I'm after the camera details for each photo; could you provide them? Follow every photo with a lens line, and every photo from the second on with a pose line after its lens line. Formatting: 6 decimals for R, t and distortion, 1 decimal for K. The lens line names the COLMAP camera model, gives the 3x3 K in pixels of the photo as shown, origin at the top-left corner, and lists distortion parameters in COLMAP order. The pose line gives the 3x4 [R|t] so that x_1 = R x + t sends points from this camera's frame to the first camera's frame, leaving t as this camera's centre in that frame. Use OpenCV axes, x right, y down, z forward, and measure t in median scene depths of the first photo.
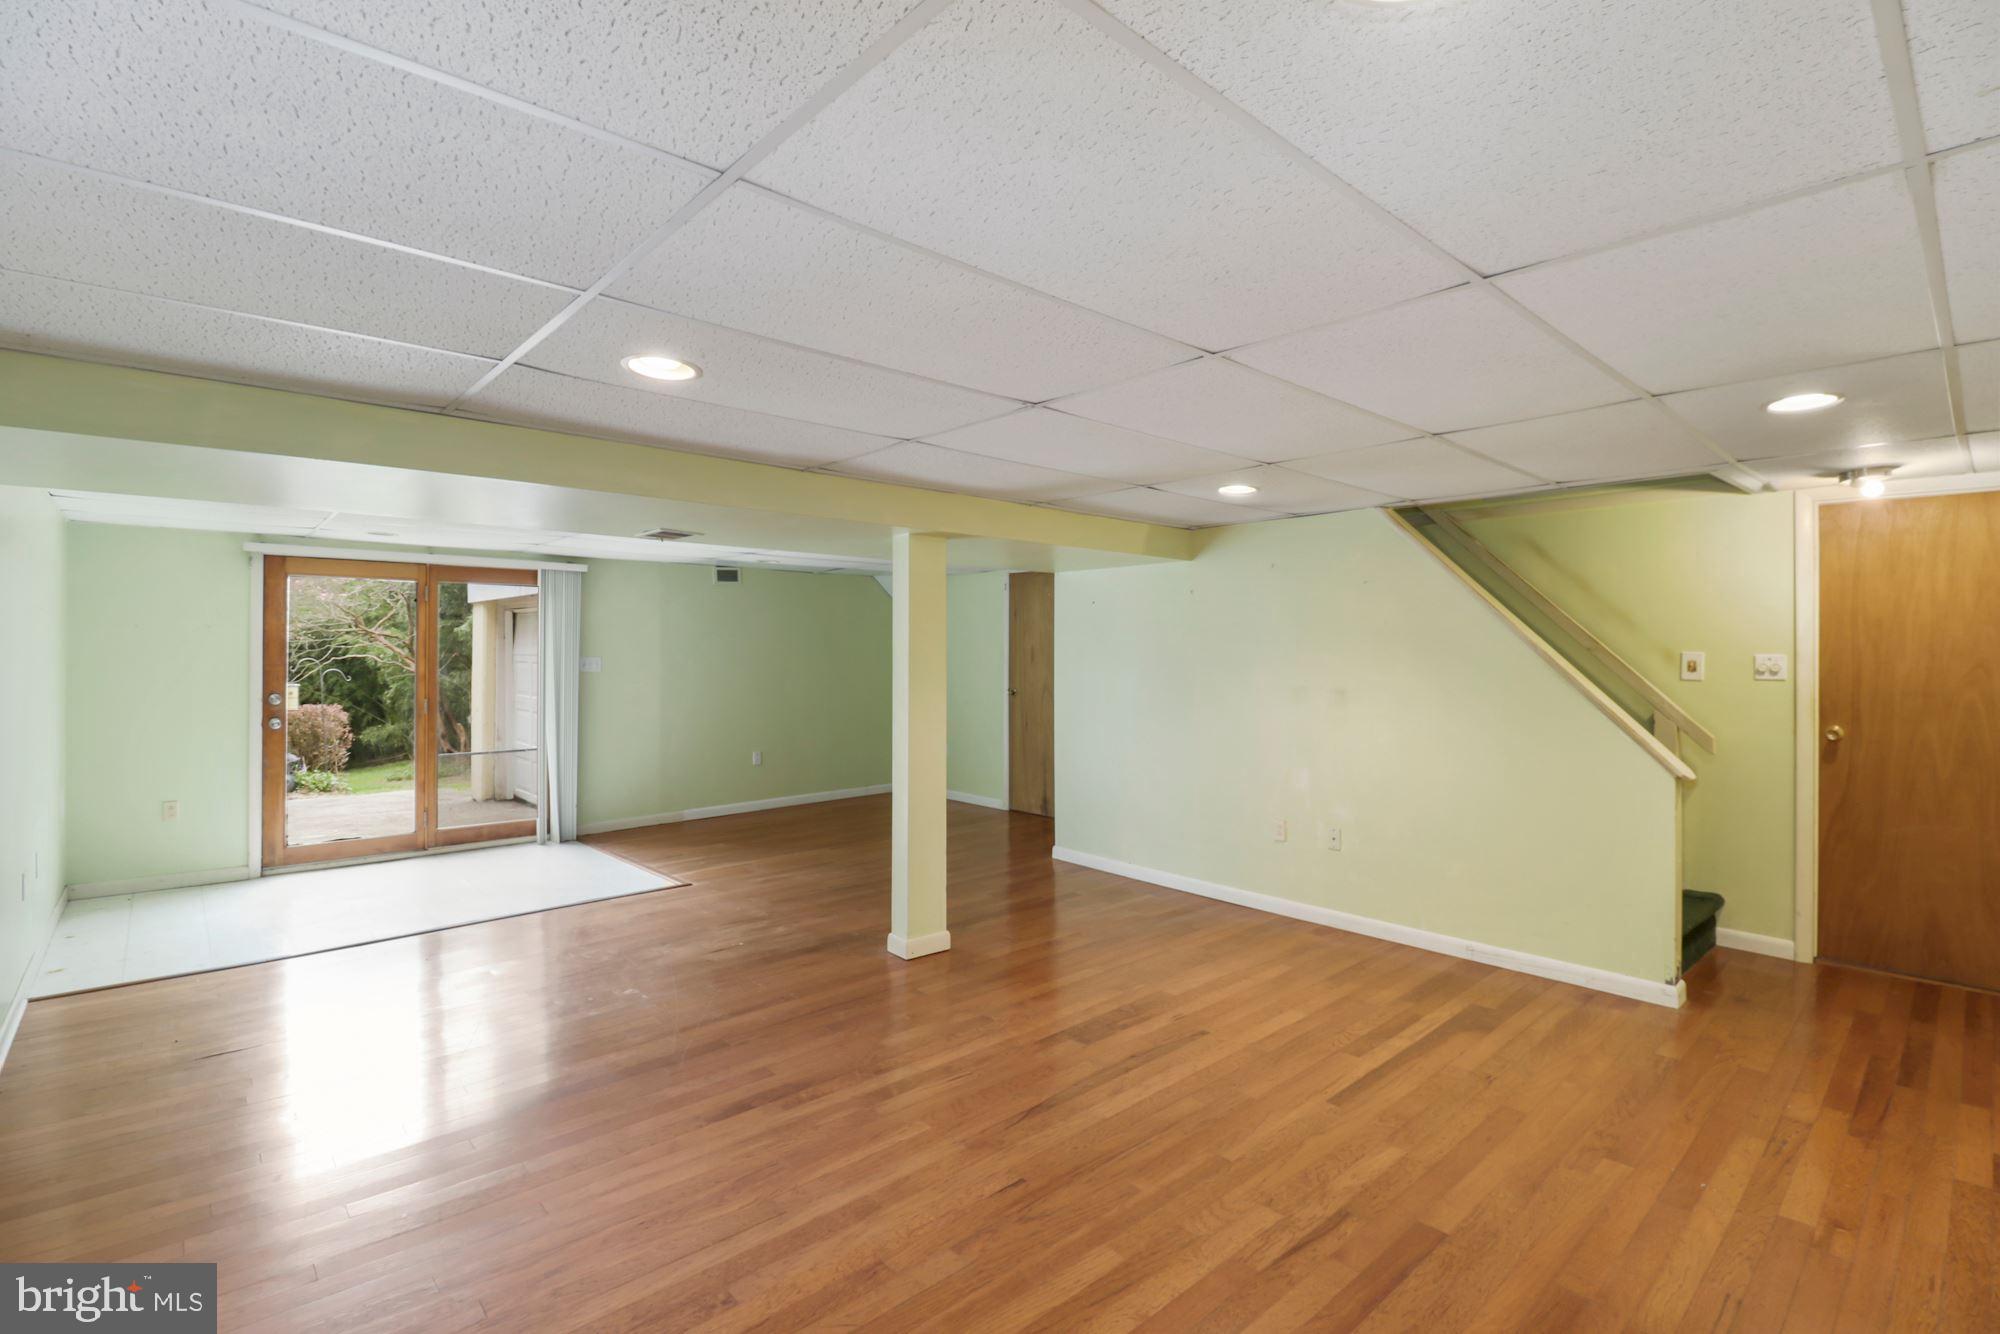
lens RADIAL K [[944.8, 0, 989.0], [0, 944.8, 657.9], [0, 0, 1]] dist [0.009265, -0.005703]
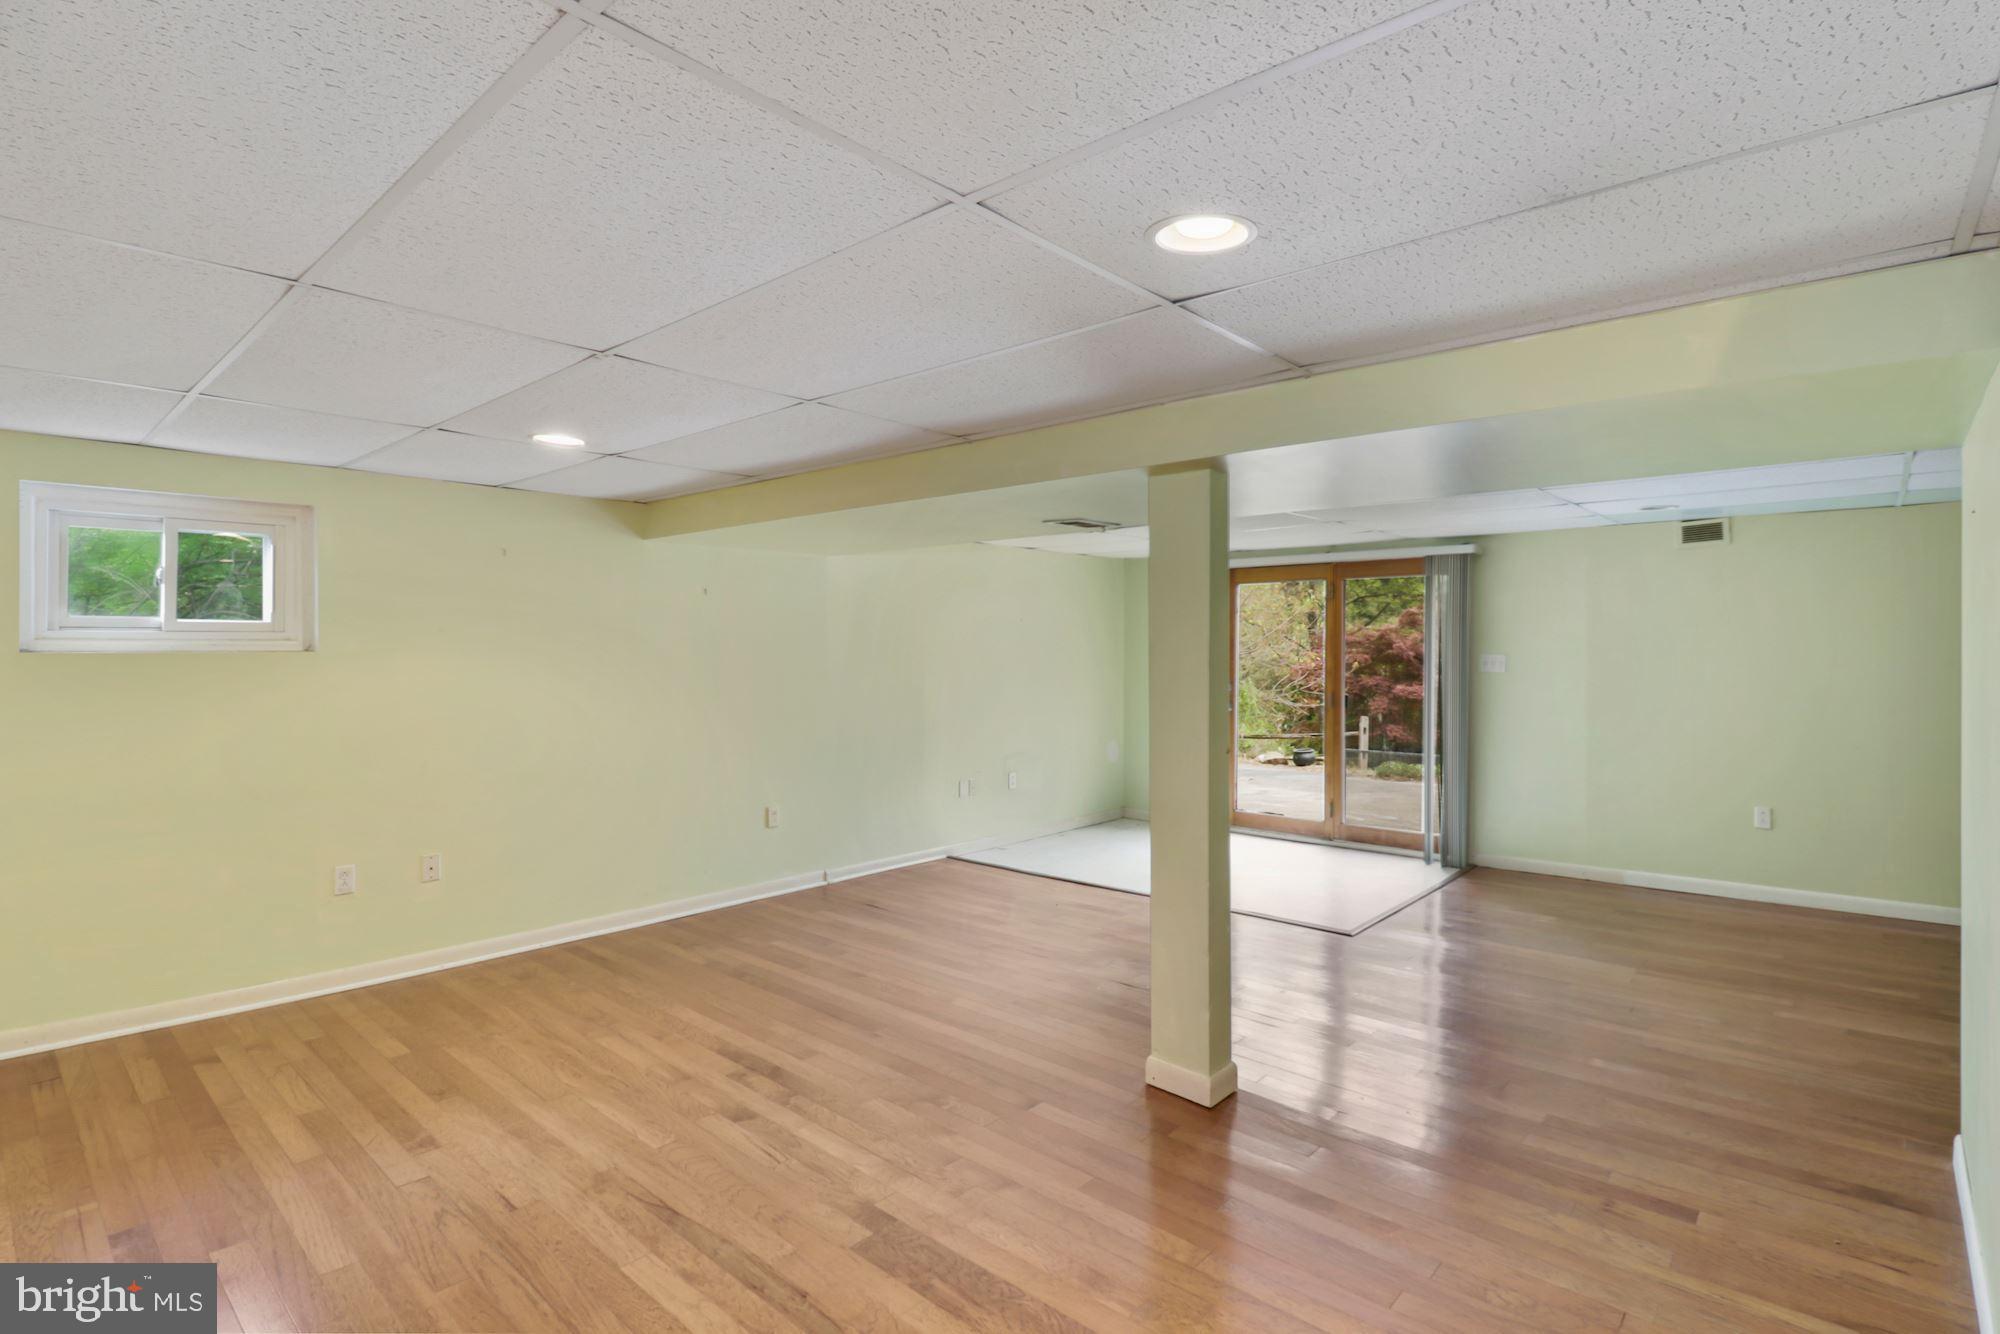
lens RADIAL K [[944.8, 0, 990.4], [0, 944.8, 657.3], [0, 0, 1]] dist [0.009265, -0.005703]
pose [[0.106527, 0.009191, -0.994267, 0.850498], [-0.005173, 0.999949, 0.008689, -0.008392], [0.994296, 0.004217, 0.106569, 1.139073]]
